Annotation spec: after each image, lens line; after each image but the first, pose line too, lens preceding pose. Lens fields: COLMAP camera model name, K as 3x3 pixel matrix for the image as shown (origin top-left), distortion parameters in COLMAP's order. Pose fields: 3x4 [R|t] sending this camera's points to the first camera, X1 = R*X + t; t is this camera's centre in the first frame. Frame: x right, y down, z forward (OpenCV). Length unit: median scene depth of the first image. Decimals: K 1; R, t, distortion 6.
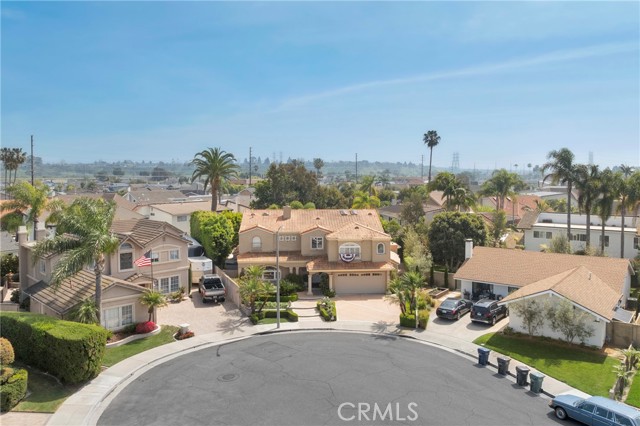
lens RADIAL K [[436.1, 0, 320.0], [0, 436.1, 213.0], [0, 0, 1]] dist [0.003161, 0.000308]
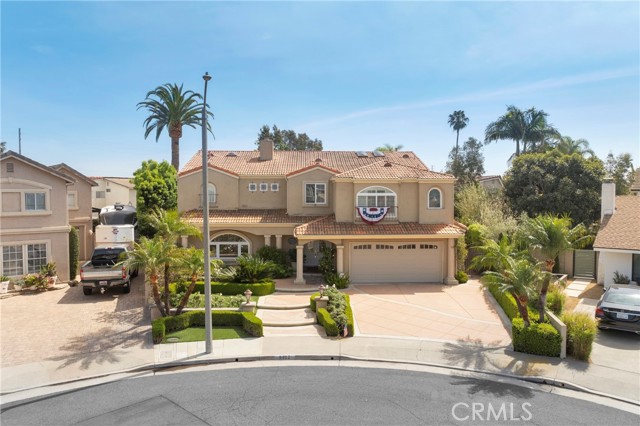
lens RADIAL K [[460.1, 0, 305.1], [0, 460.1, 213.8], [0, 0, 1]] dist [-0.031469, 0.000097]
pose [[0.998599, -0.001135, -0.052908, 0.012225], [0.000740, 0.999972, -0.007481, 0.109851], [0.052915, 0.007431, 0.998571, 0.461343]]
